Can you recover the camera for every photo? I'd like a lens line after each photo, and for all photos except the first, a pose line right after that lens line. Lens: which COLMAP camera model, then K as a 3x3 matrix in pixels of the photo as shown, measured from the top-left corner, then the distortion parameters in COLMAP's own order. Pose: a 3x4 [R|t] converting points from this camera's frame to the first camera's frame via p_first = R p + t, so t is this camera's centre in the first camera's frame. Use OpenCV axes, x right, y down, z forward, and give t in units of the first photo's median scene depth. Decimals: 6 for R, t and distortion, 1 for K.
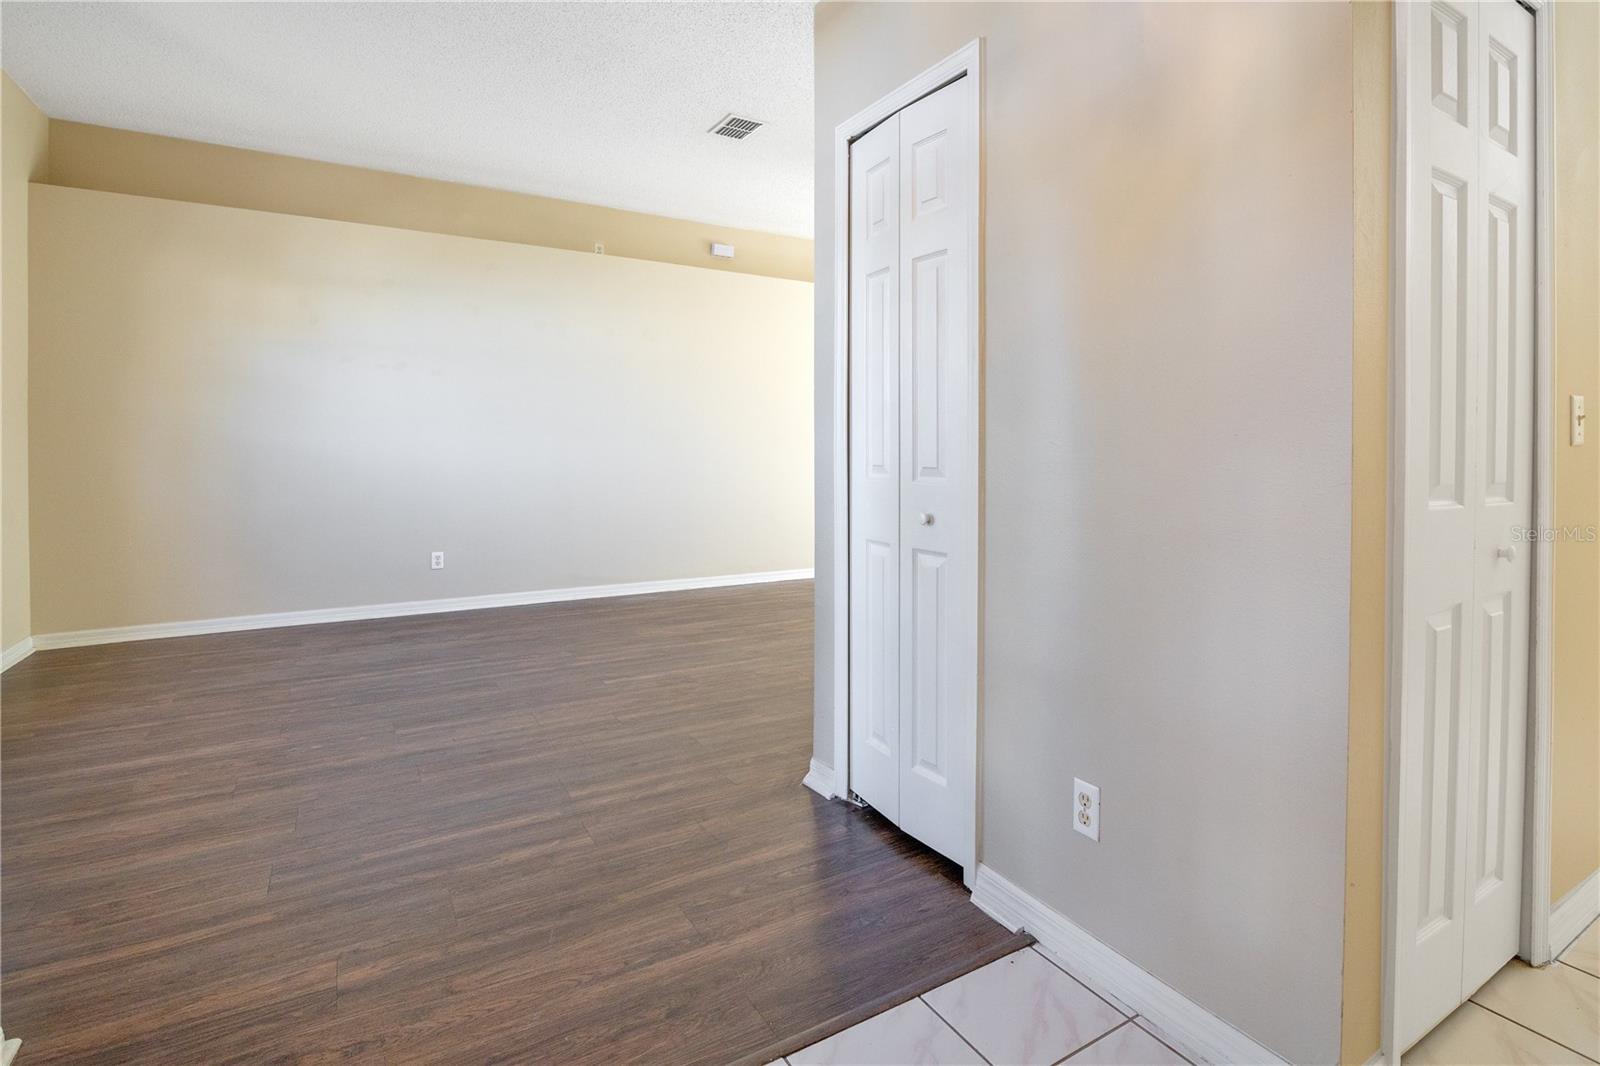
lens RADIAL K [[815.6, 0, 868.2], [0, 815.6, 458.7], [0, 0, 1]] dist [-0.000189, -0.000210]
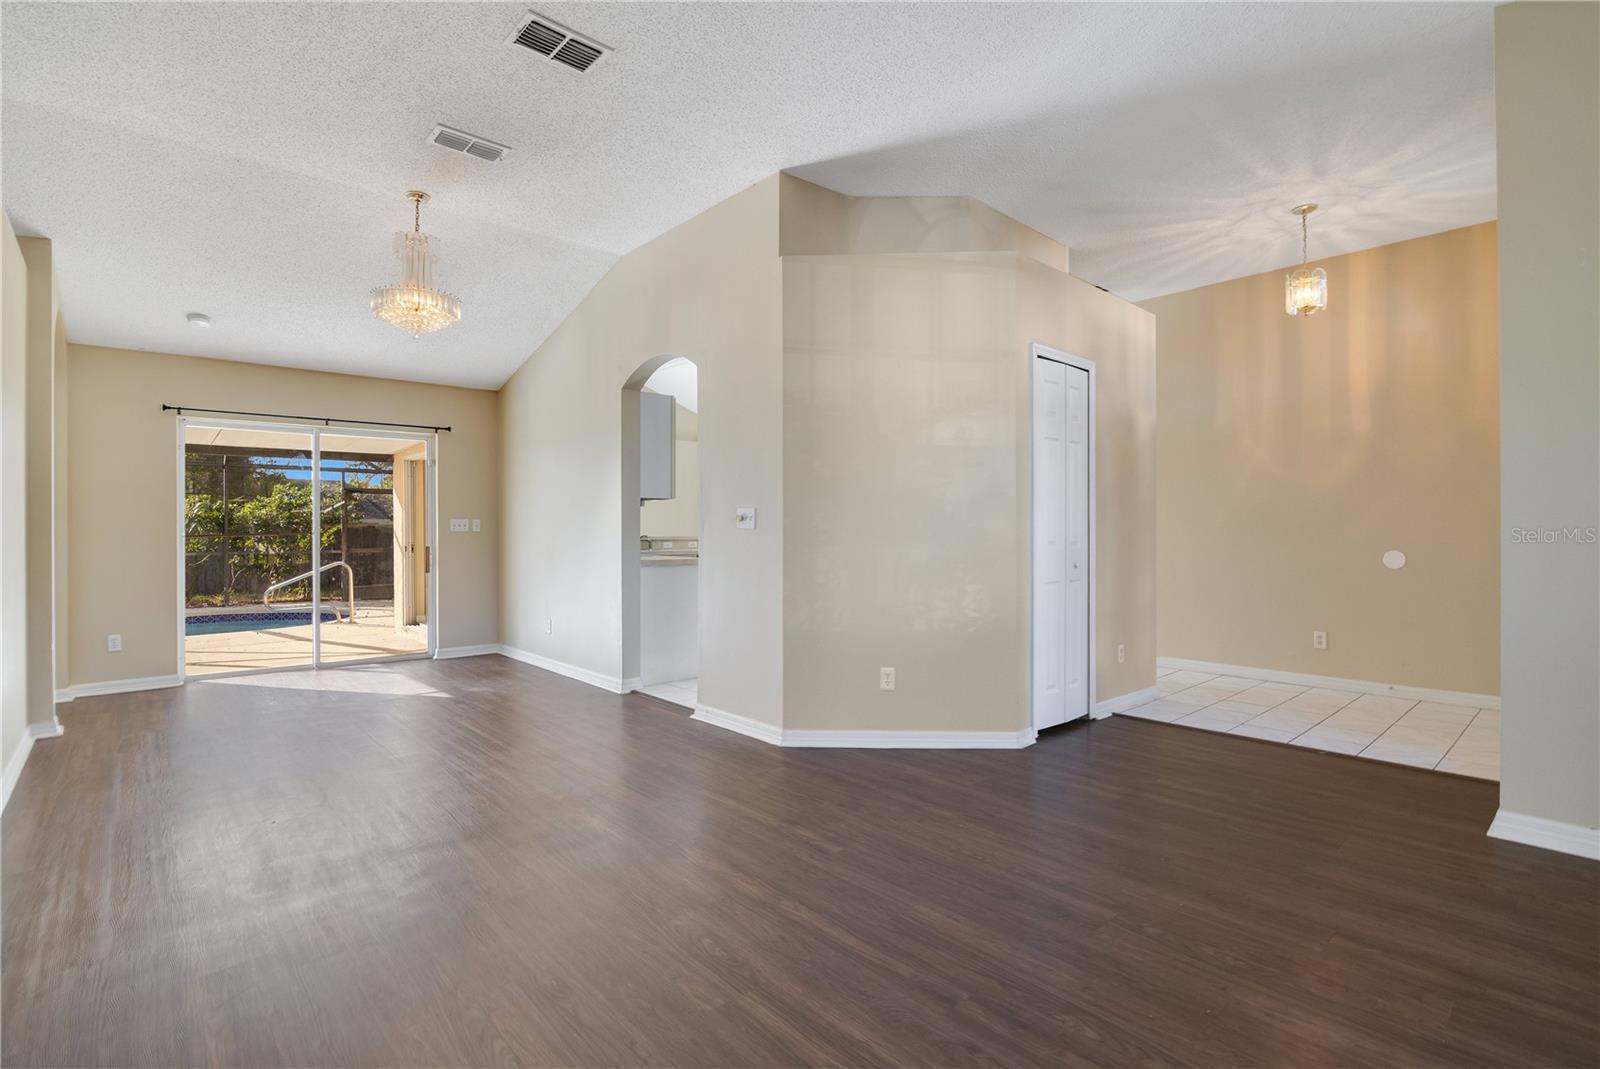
lens RADIAL K [[750.8, 0, 800.0], [0, 750.8, 534.5], [0, 0, 1]] dist [-0.023331, 0.000079]
pose [[-0.151328, -0.004265, 0.988474, -1.612367], [0.016945, 0.999833, 0.006908, -0.030267], [-0.988338, 0.017795, -0.151231, 1.842904]]
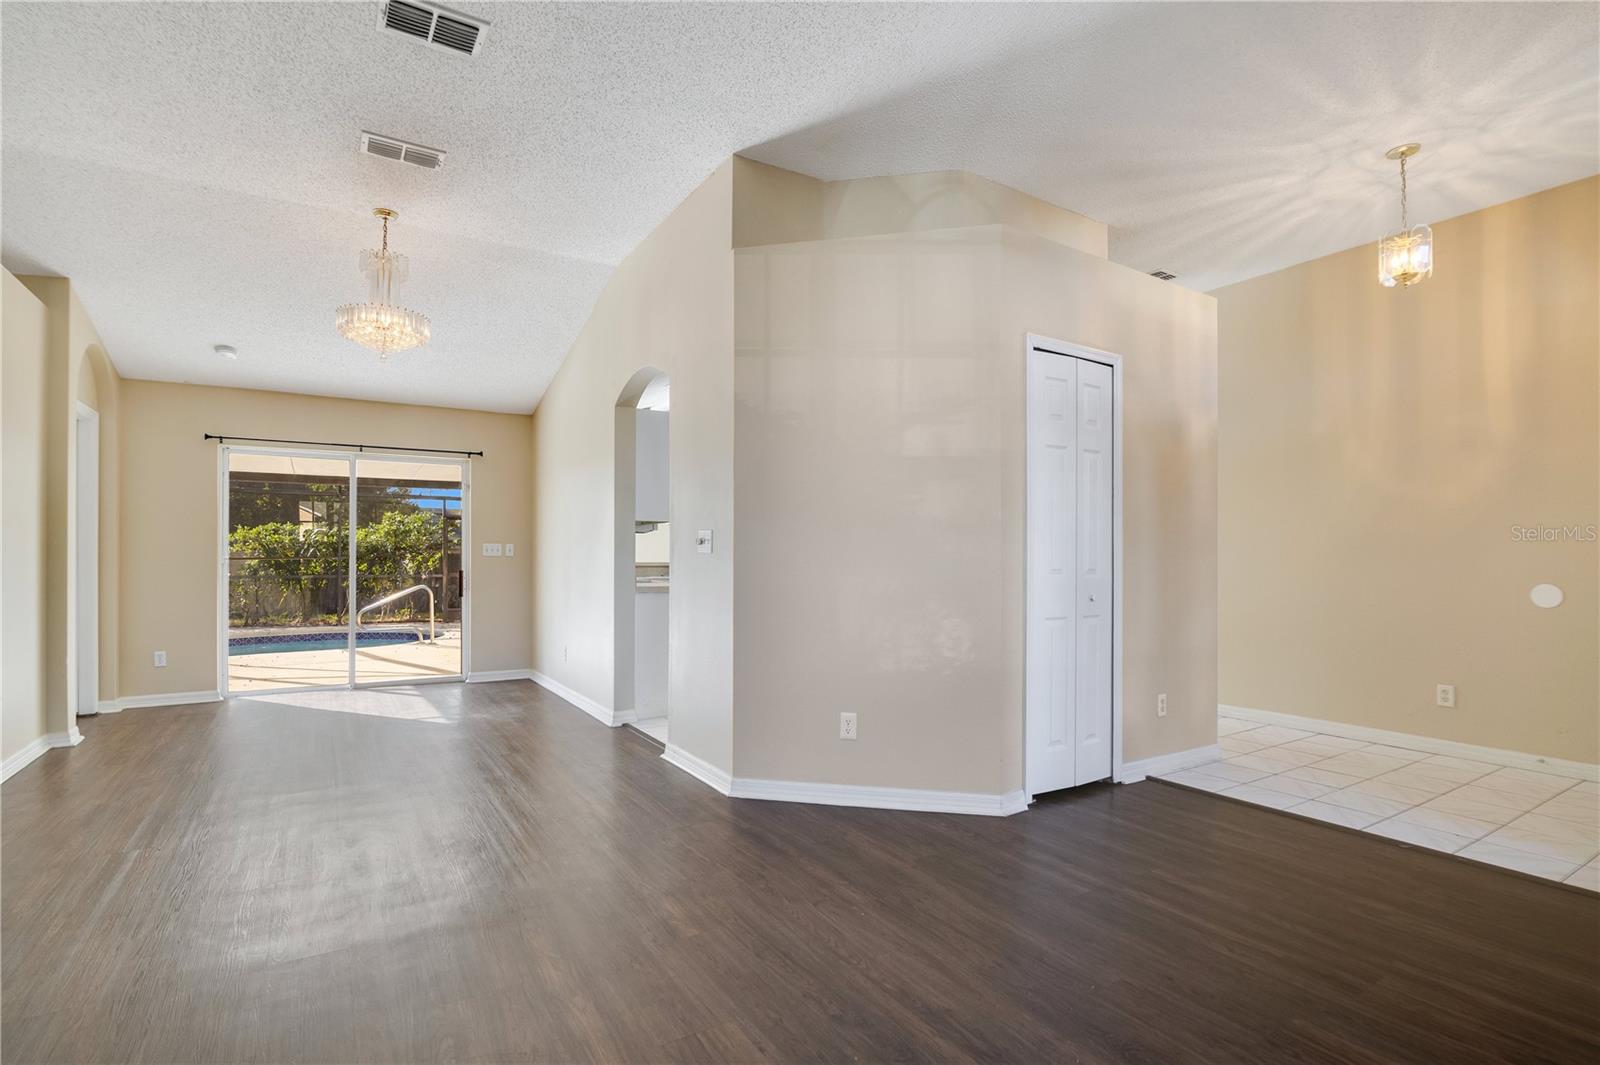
lens RADIAL K [[756.2, 0, 801.3], [0, 756.2, 558.7], [0, 0, 1]] dist [-0.021348, 0.000300]
pose [[0.019794, 0.000055, 0.999804, -1.460478], [0.012365, 0.999924, -0.000300, -0.018543], [-0.999728, 0.012369, 0.019792, 1.471135]]
